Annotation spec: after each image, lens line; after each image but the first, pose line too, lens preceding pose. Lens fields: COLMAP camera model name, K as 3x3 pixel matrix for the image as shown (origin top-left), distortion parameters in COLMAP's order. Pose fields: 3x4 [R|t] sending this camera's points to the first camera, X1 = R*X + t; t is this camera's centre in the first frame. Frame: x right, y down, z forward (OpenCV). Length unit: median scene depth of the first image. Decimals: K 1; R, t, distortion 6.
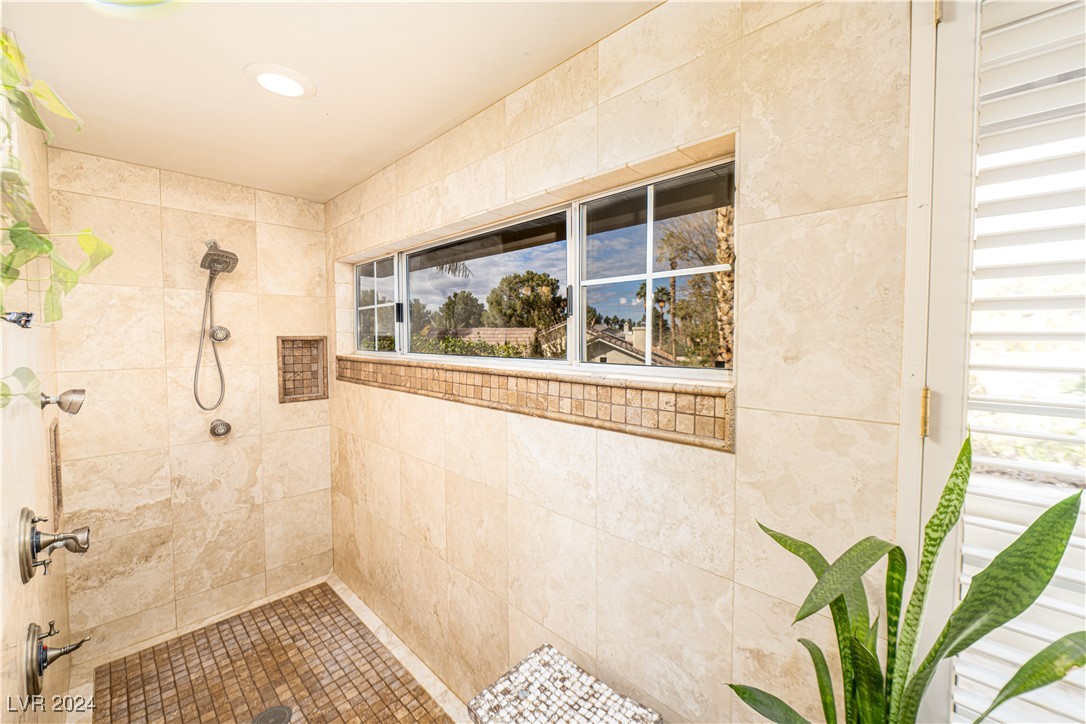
lens RADIAL K [[440.7, 0, 545.8], [0, 440.7, 352.2], [0, 0, 1]] dist [-0.008681, -0.000340]
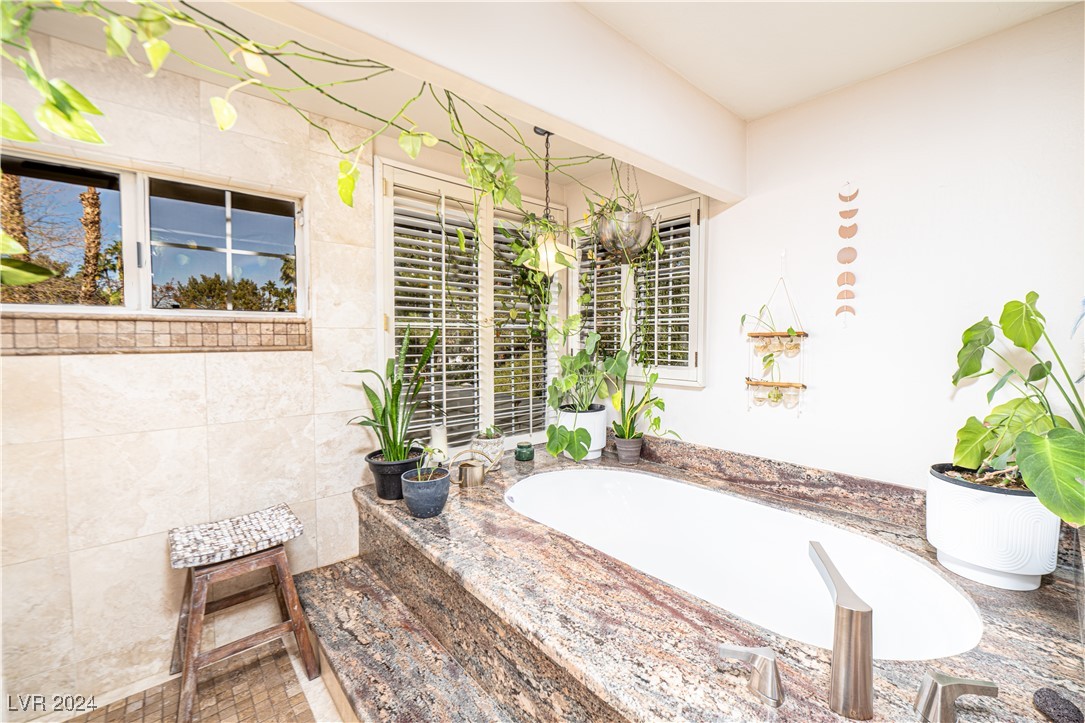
lens RADIAL K [[440.3, 0, 545.2], [0, 440.3, 358.2], [0, 0, 1]] dist [-0.008681, -0.000340]
pose [[0.084601, -0.040125, 0.995607, -1.309587], [0.041048, 0.998481, 0.036753, 0.202884], [-0.995569, 0.037758, 0.086119, -0.220794]]
